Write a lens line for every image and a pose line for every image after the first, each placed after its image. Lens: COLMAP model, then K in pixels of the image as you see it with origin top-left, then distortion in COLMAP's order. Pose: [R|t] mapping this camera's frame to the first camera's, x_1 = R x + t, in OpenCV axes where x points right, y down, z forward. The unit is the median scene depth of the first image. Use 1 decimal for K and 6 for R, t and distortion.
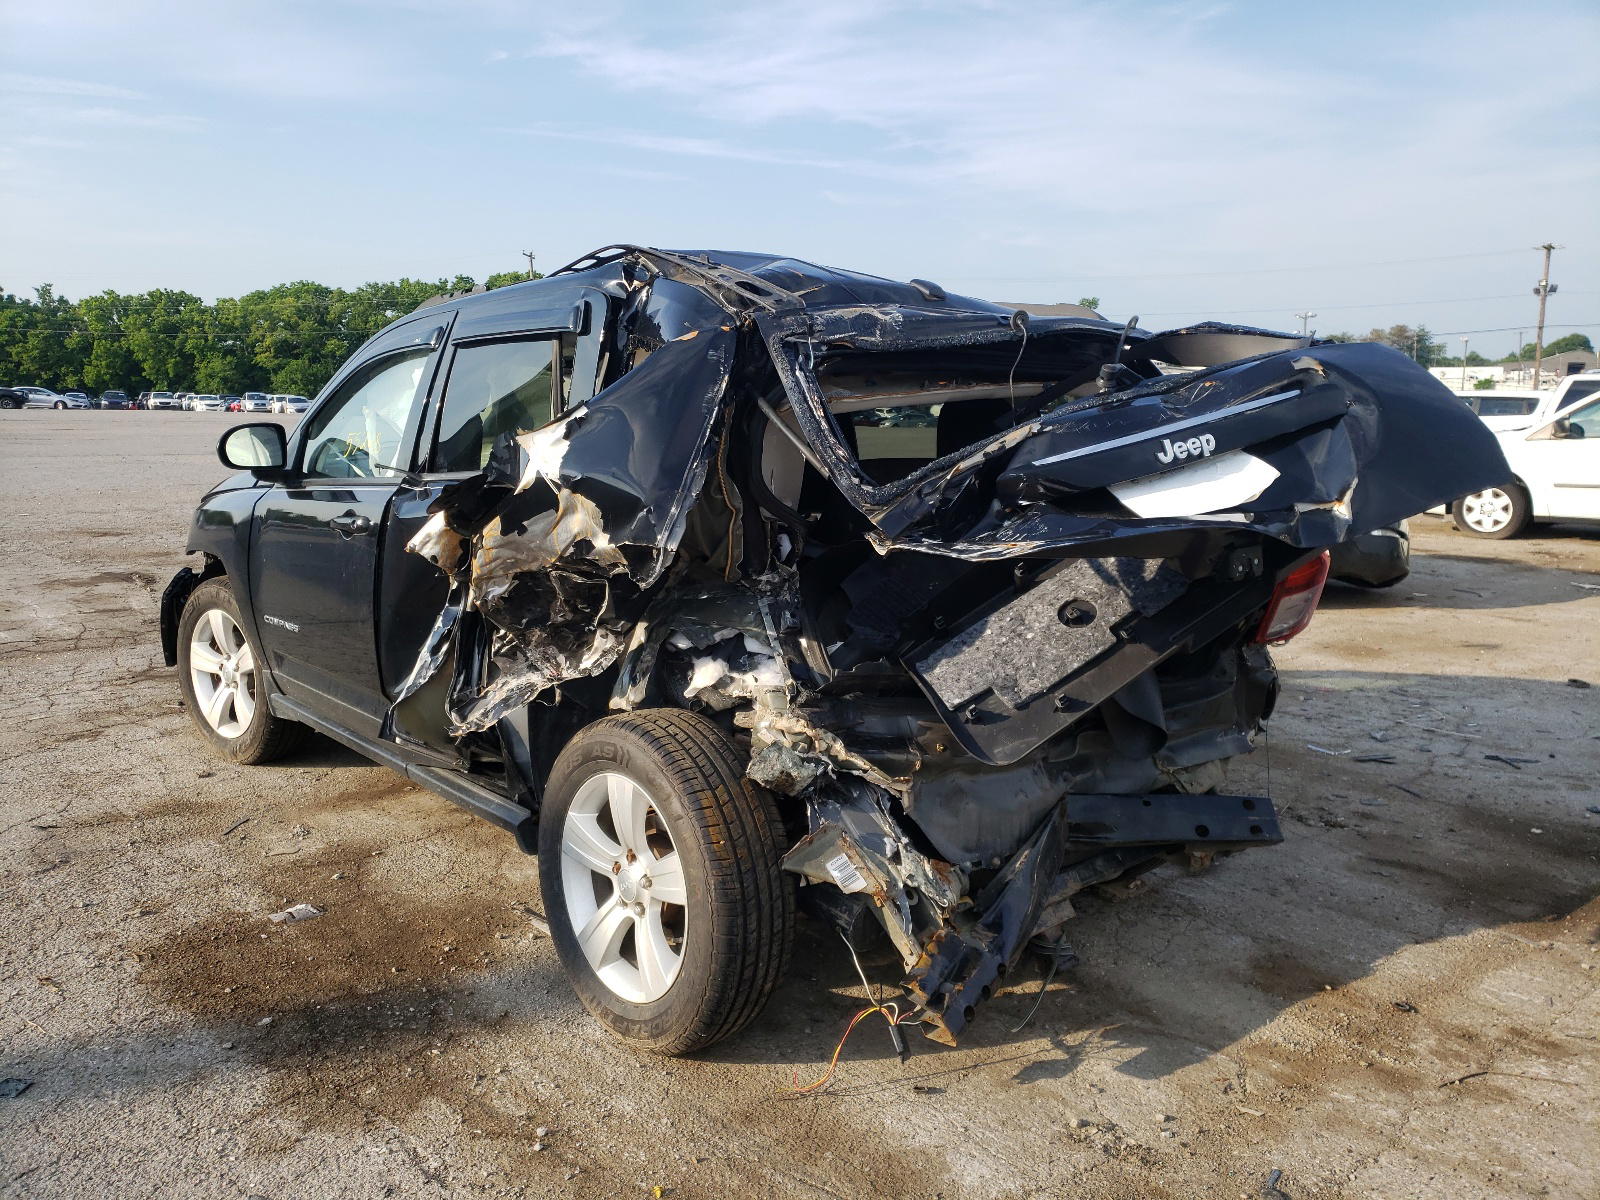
lens RADIAL K [[1215.0, 0, 800.0], [0, 1215.0, 600.0], [0, 0, 1]] dist [0.004869, -0.002405]
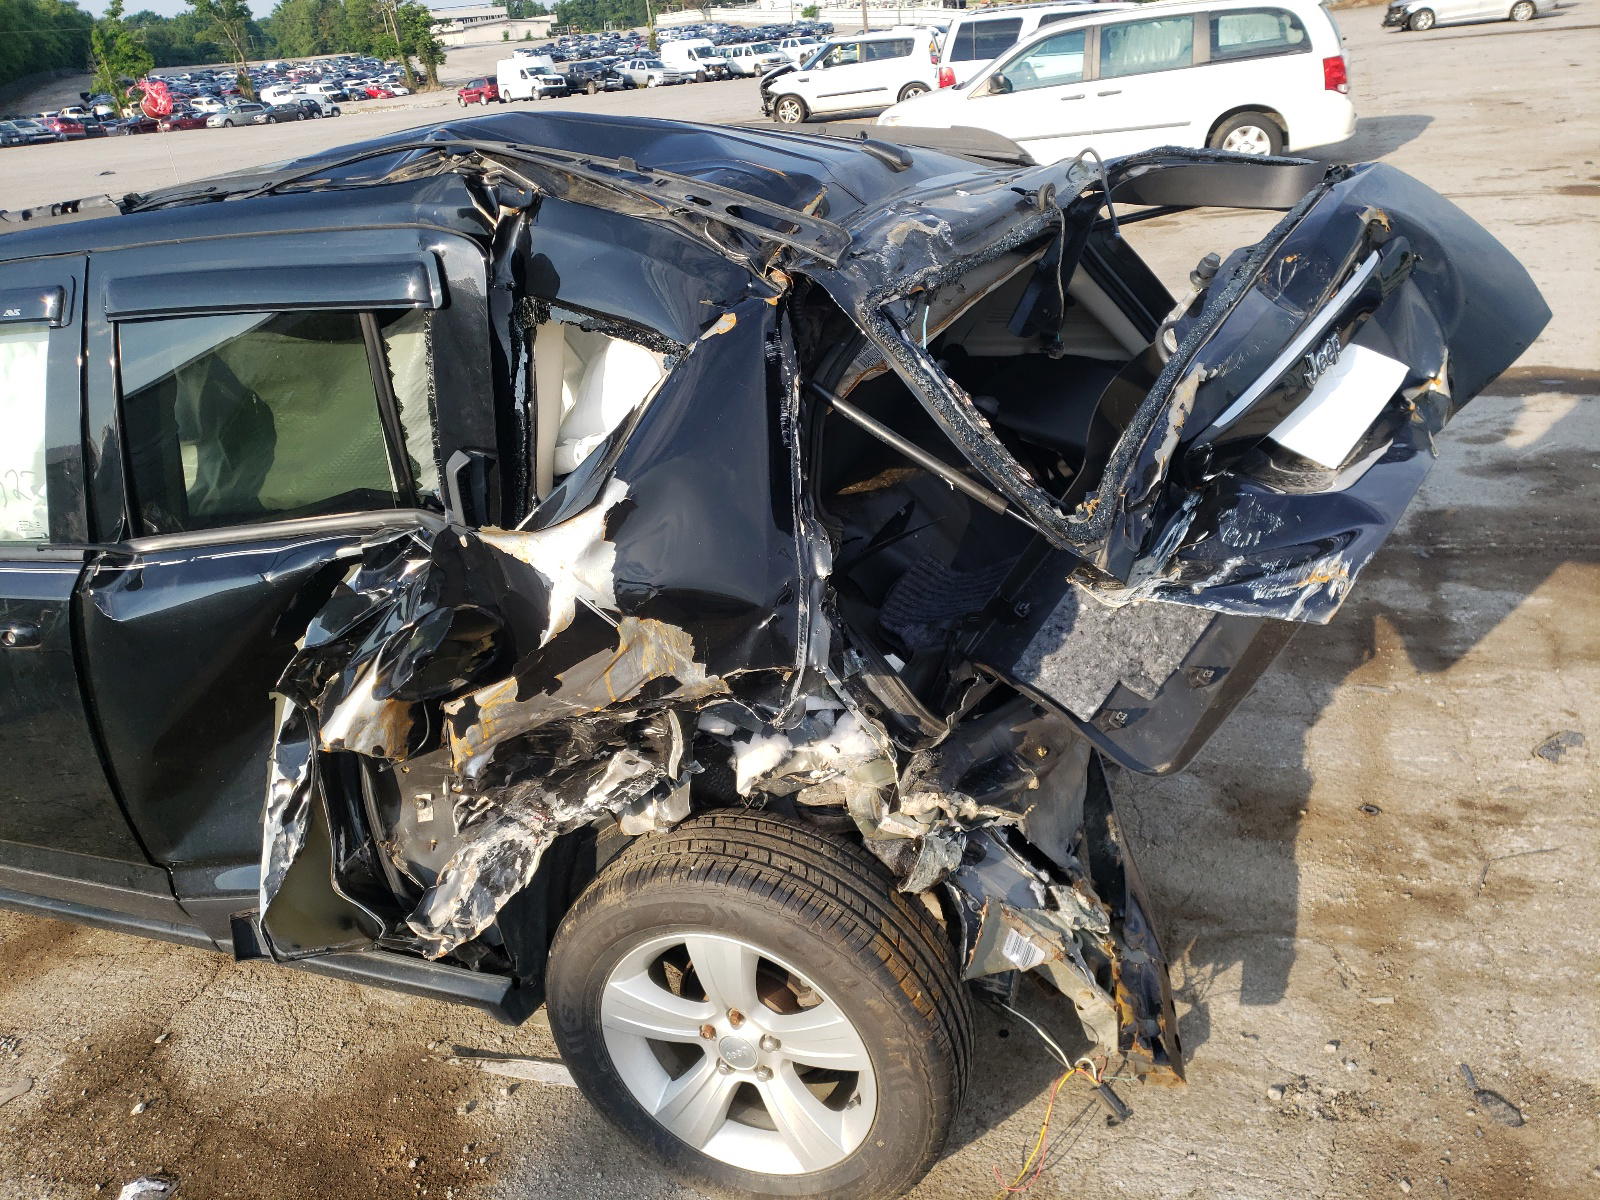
lens RADIAL K [[1207.3, 0, 798.5], [0, 1207.3, 613.0], [0, 0, 1]] dist [-0.004486, 0.000379]
pose [[0.877560, -0.280956, 0.388525, -0.330807], [0.173828, 0.941630, 0.288301, -0.238601], [-0.446846, -0.185465, 0.875175, 0.380659]]
